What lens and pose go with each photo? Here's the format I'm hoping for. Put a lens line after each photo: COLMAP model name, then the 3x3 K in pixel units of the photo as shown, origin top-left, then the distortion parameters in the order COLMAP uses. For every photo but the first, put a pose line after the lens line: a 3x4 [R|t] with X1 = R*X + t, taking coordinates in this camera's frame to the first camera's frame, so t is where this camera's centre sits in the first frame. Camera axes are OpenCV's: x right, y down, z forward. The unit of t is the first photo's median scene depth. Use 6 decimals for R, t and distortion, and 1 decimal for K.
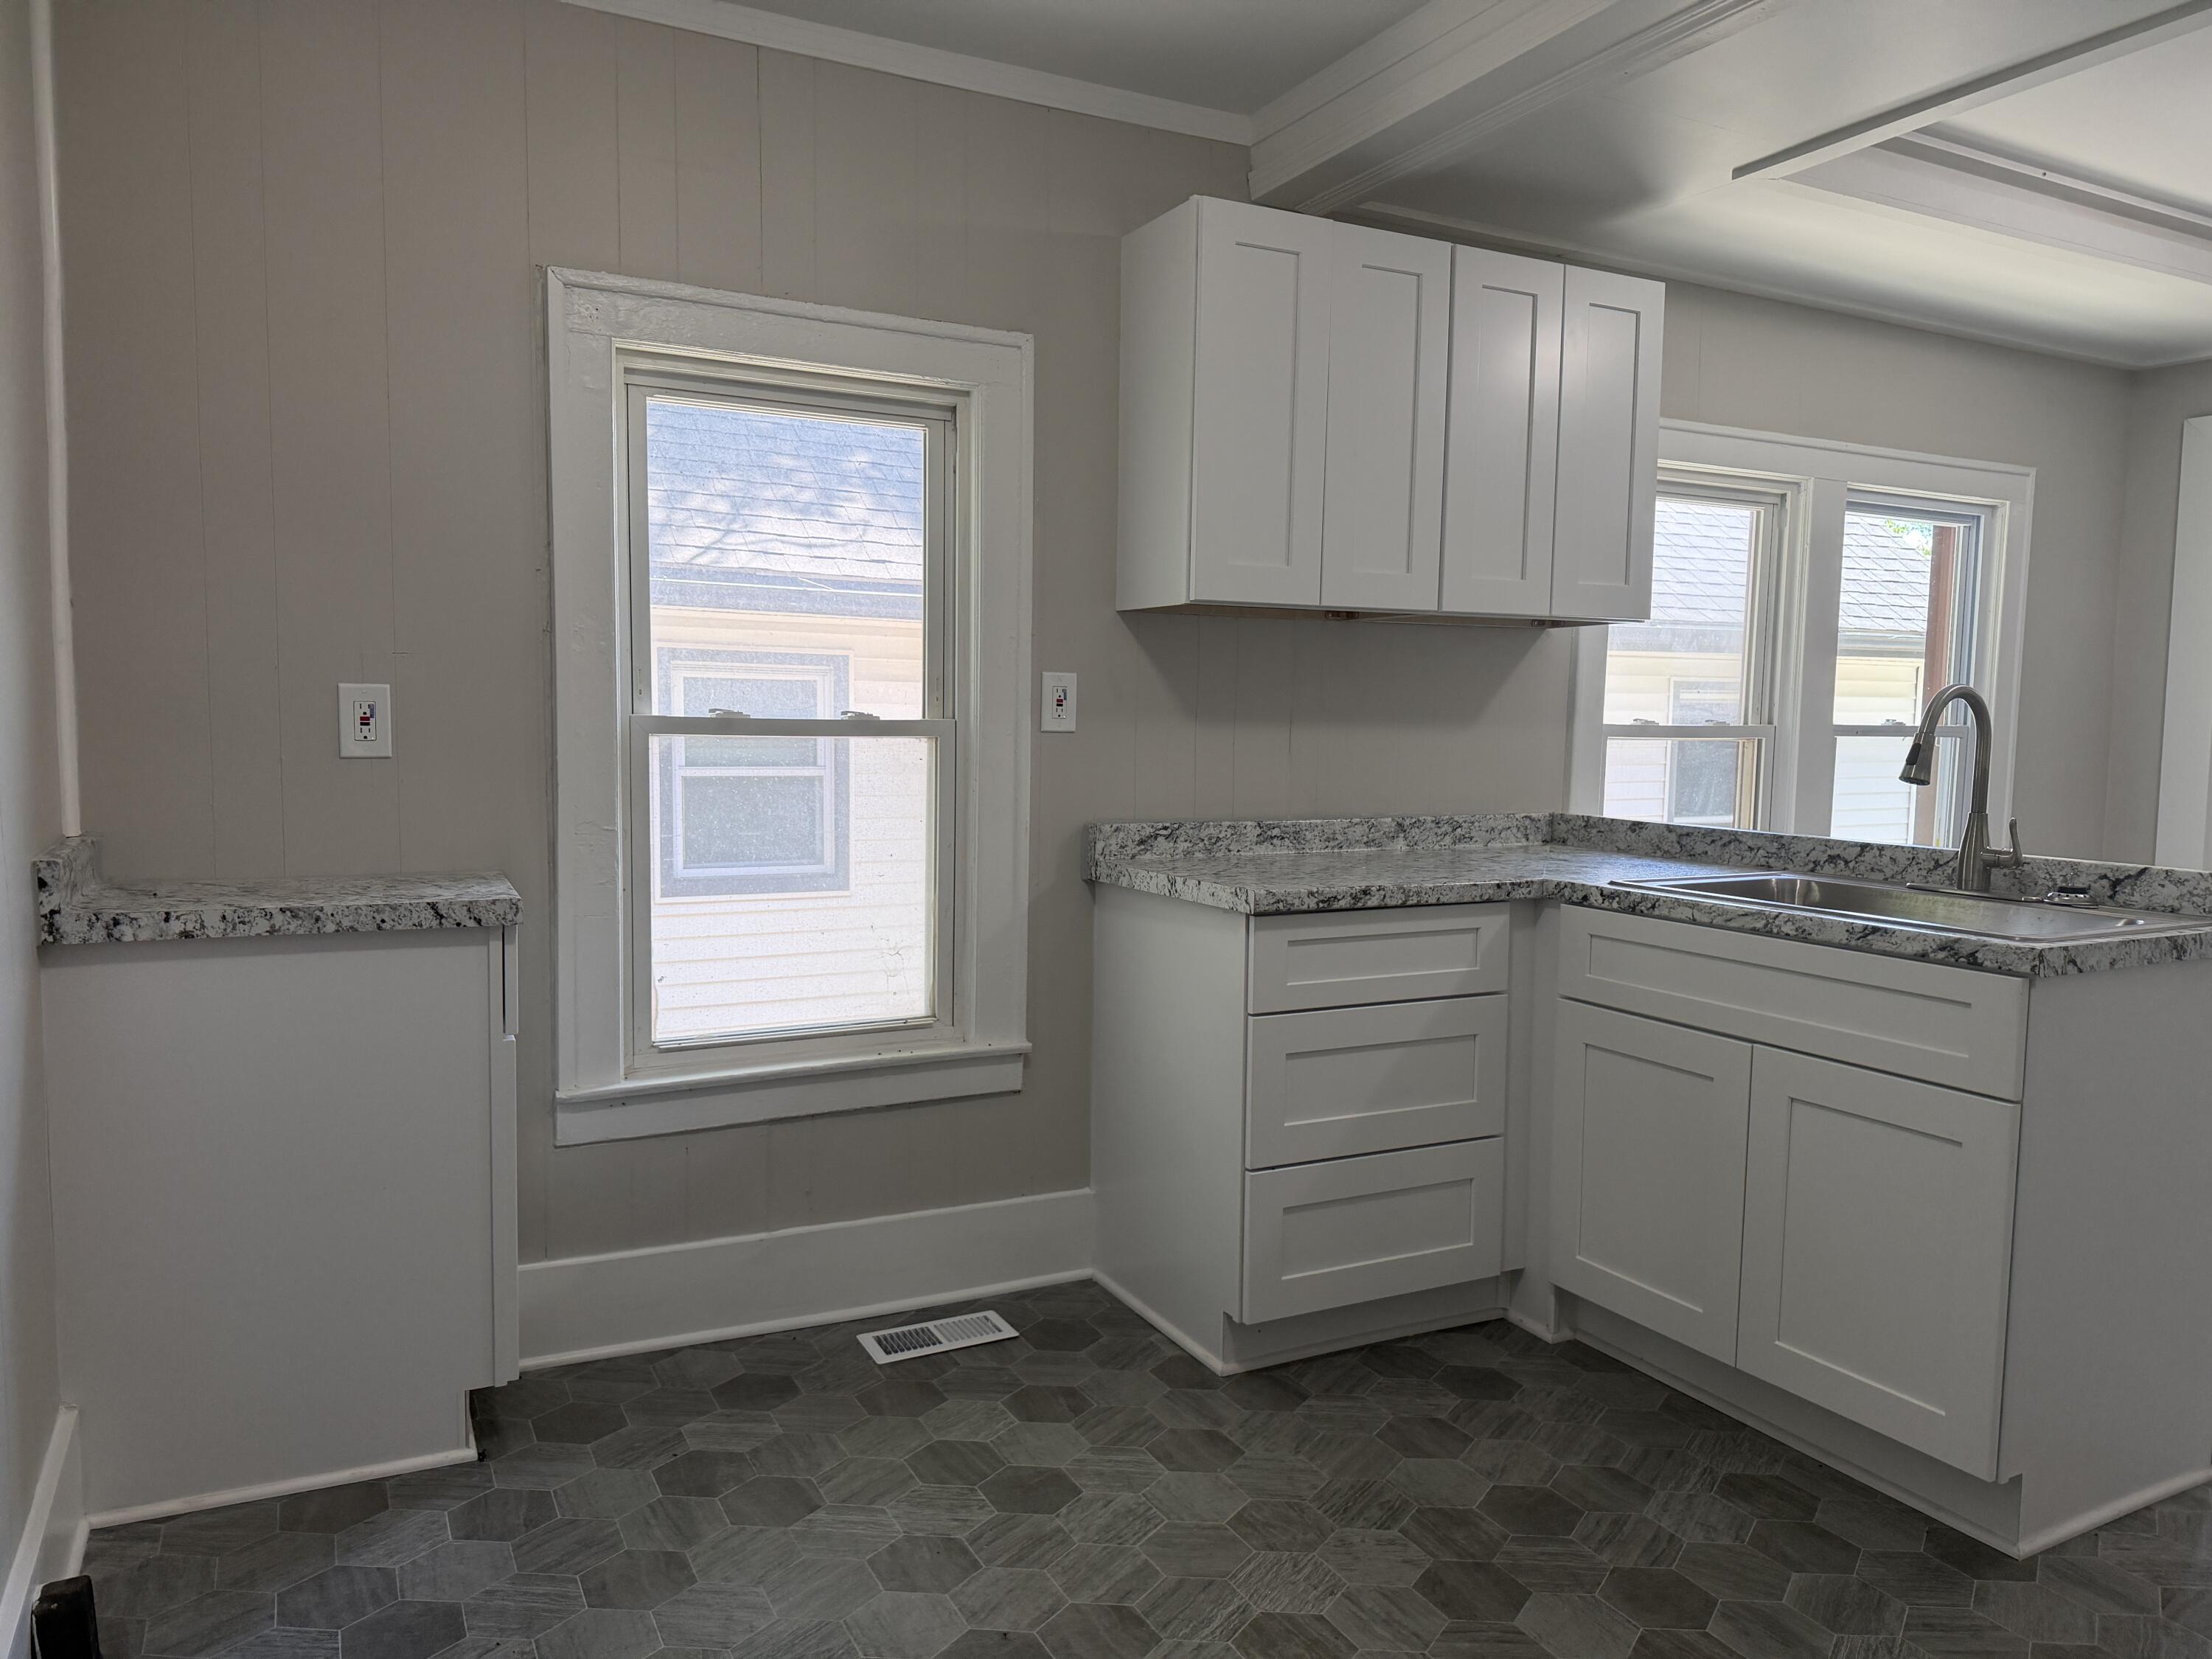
lens RADIAL K [[1541.7, 0, 1092.0], [0, 1541.7, 833.9], [0, 0, 1]] dist [0.047595, -0.074325]
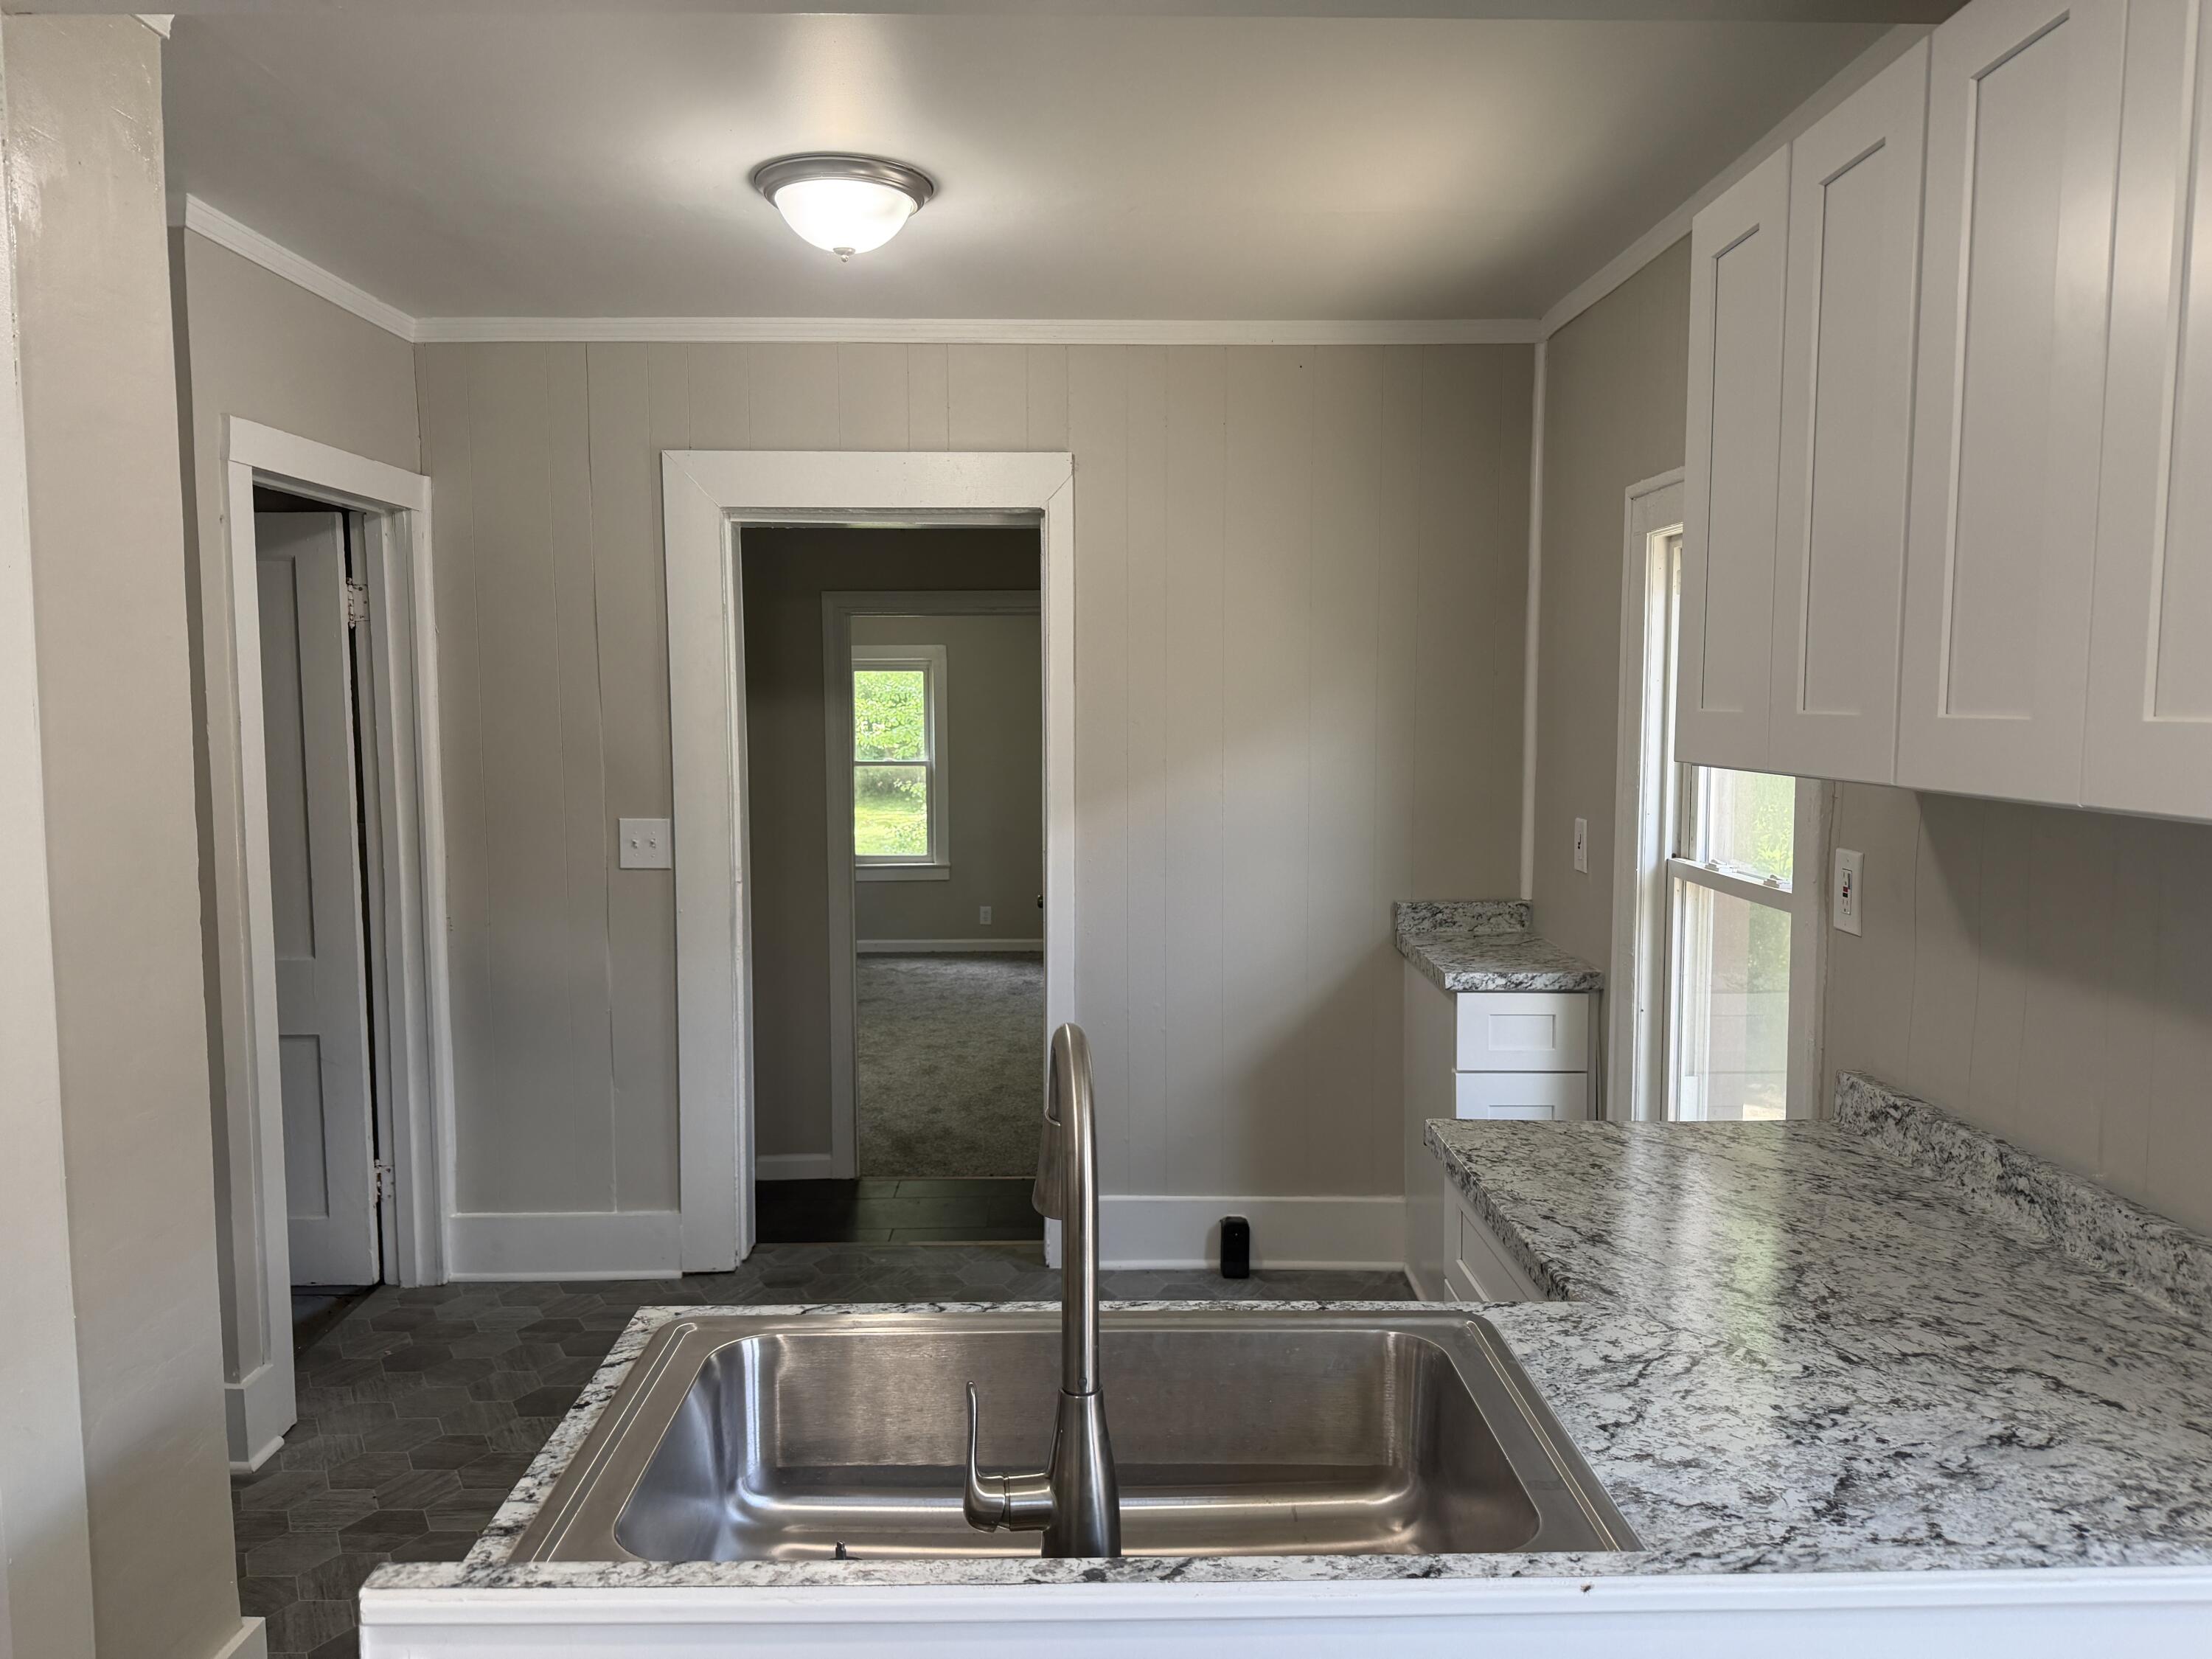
lens RADIAL K [[1541.7, 0, 1092.0], [0, 1541.7, 833.9], [0, 0, 1]] dist [0.047595, -0.074325]
pose [[-0.443999, 0.064714, -0.893687, 0.809686], [-0.082344, 0.990221, 0.112615, -0.170896], [0.892236, 0.123591, -0.434328, 1.032687]]
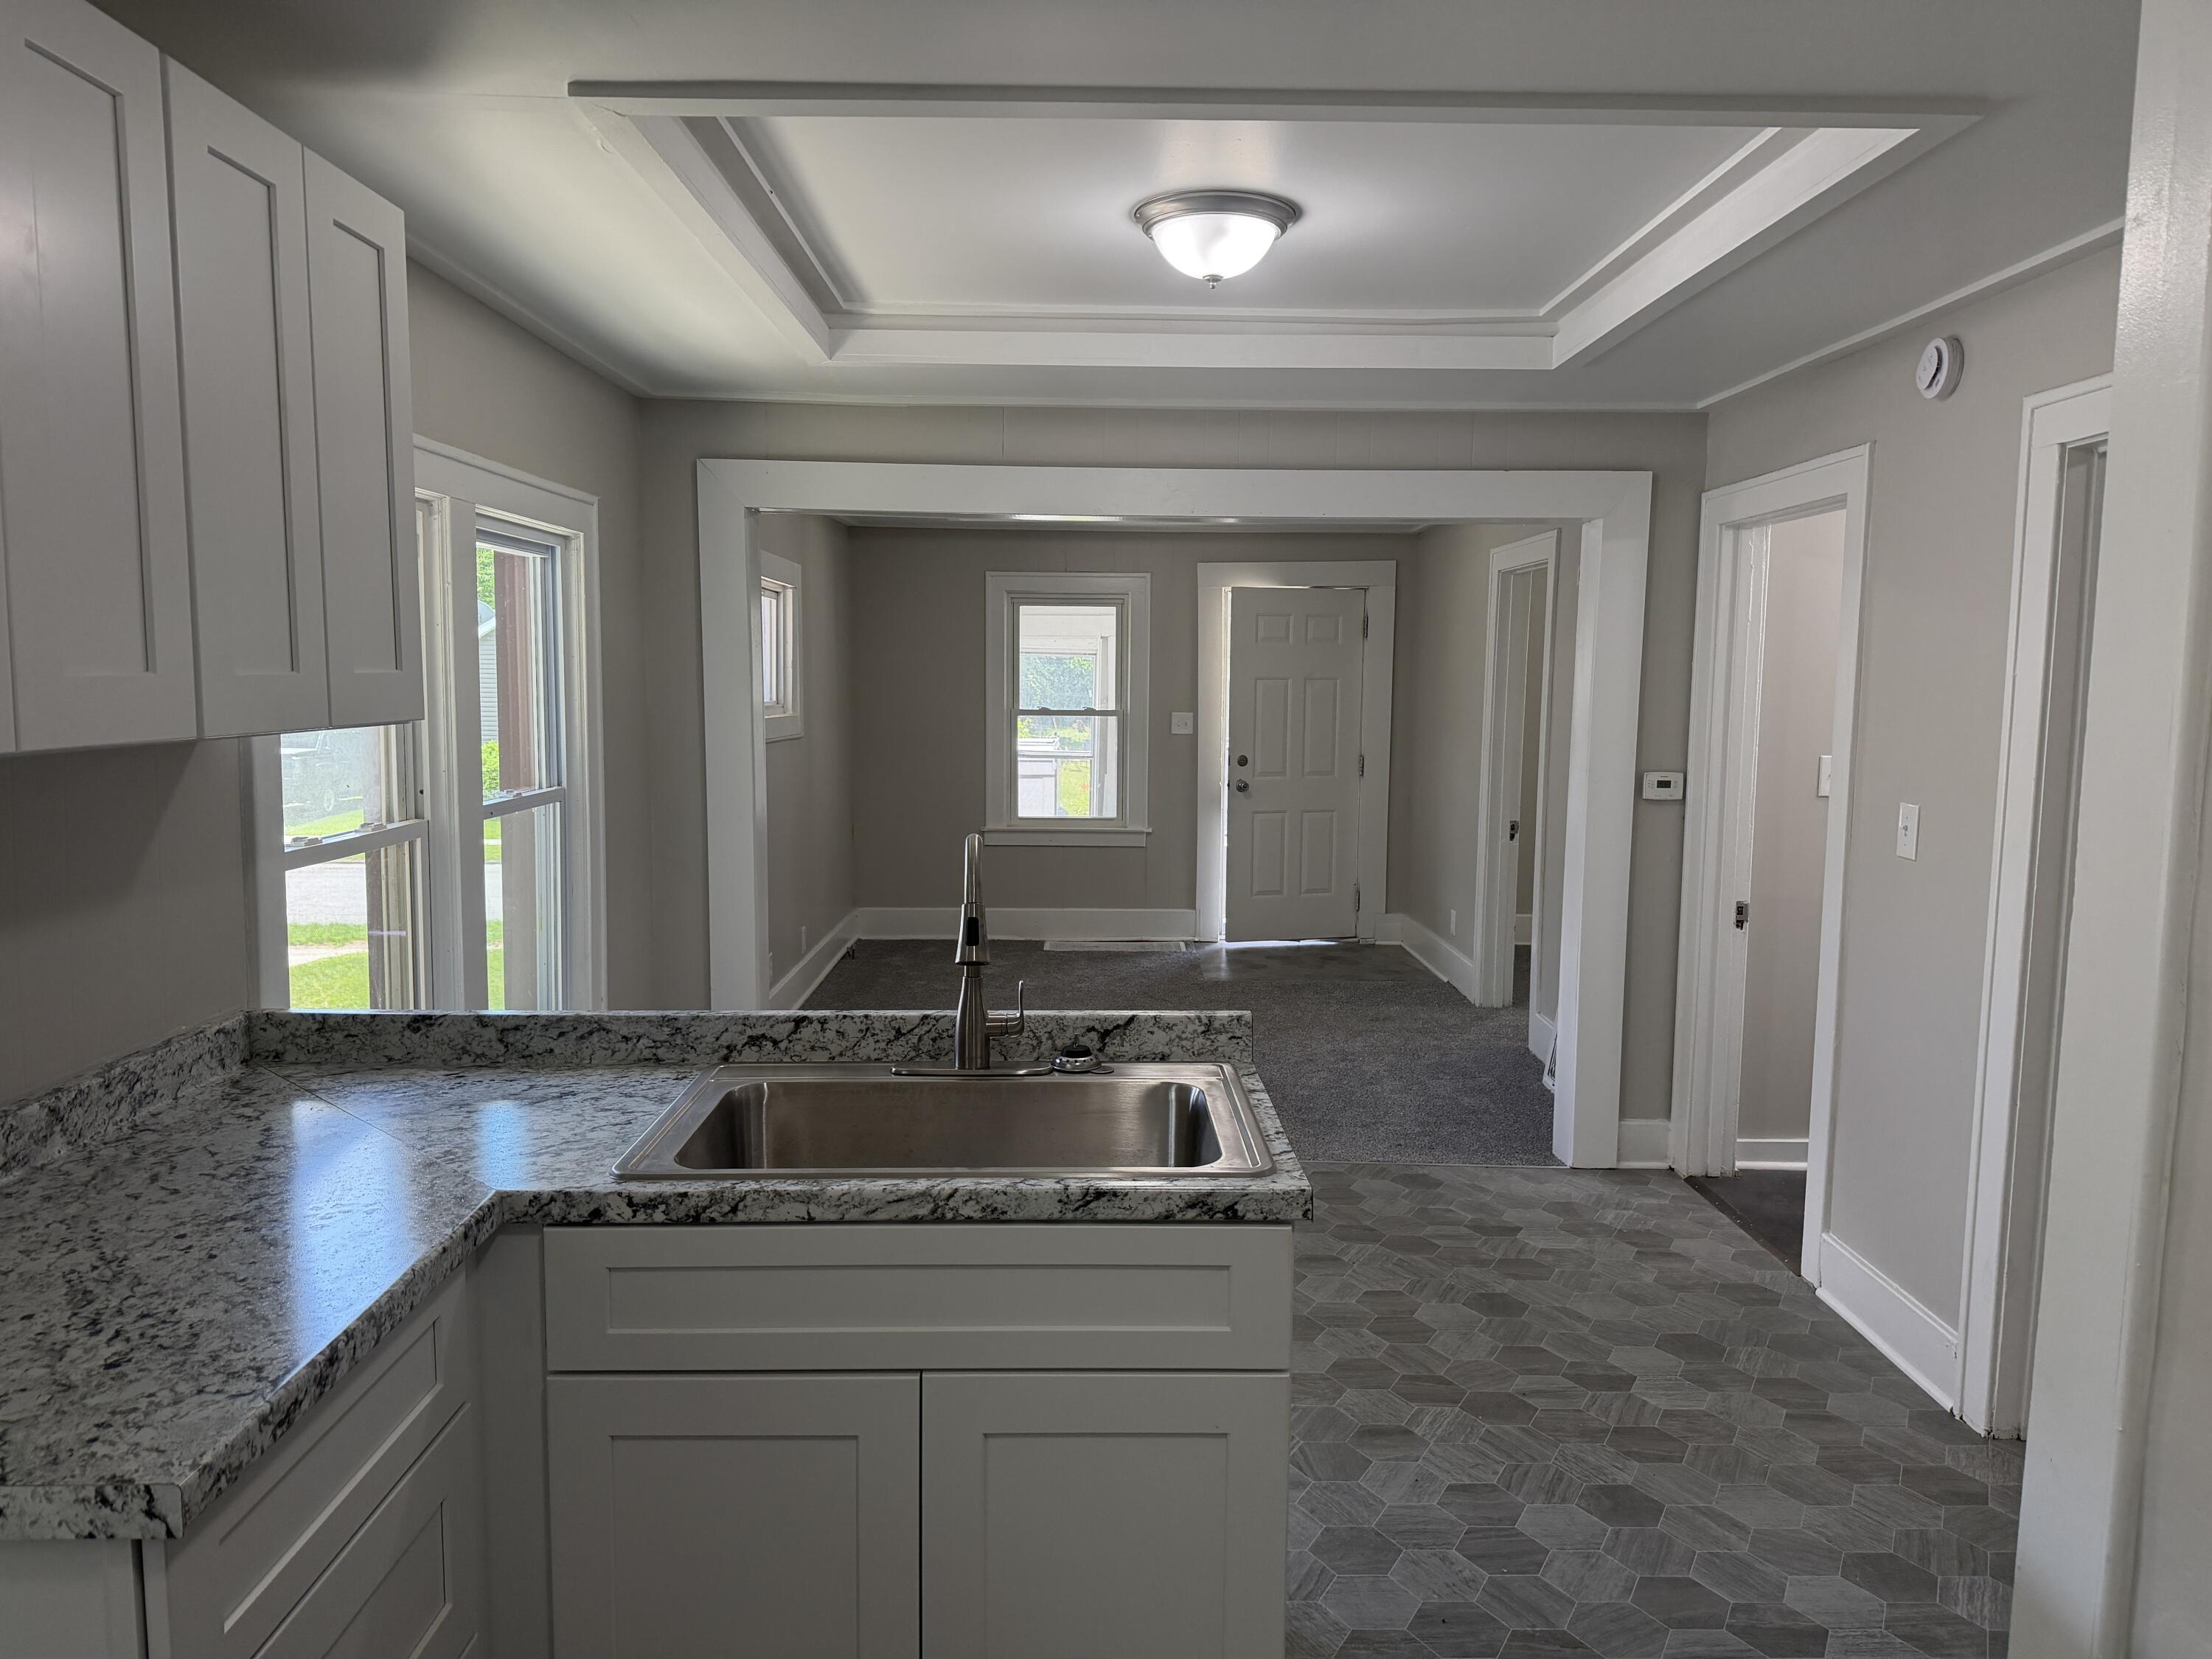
lens RADIAL K [[1538.9, 0, 1106.6], [0, 1538.9, 825.1], [0, 0, 1]] dist [0.131214, -0.239605]
pose [[0.440817, -0.099858, 0.892025, -0.130871], [0.069727, 0.994599, 0.076883, -0.140187], [-0.894885, 0.028307, 0.445399, 0.496006]]
